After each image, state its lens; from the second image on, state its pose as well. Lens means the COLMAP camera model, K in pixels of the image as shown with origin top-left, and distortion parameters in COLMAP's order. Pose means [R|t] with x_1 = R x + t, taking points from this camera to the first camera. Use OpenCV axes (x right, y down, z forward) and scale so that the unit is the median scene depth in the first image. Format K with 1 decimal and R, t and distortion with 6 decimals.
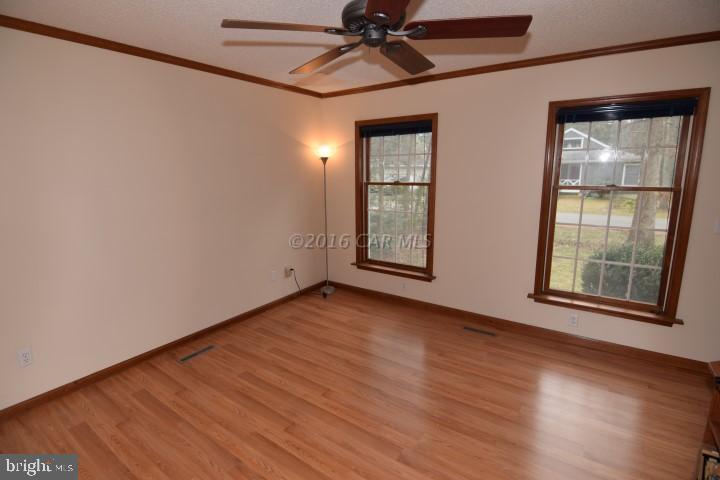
lens RADIAL K [[350.2, 0, 360.7], [0, 350.2, 232.5], [0, 0, 1]] dist [-0.010132, -0.007048]
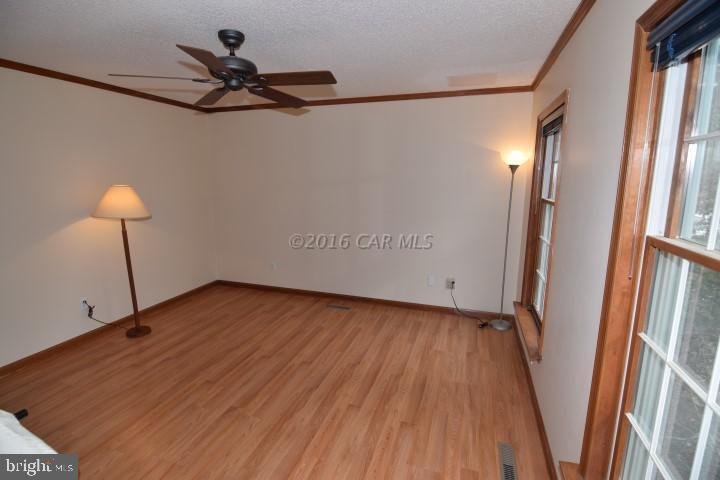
lens RADIAL K [[350.2, 0, 361.1], [0, 350.2, 243.5], [0, 0, 1]] dist [-0.010132, -0.007048]
pose [[0.281233, 0.196202, -0.939368, 0.806086], [-0.183166, 0.971855, 0.148150, -0.125121], [0.941997, 0.130396, 0.309255, 0.594043]]
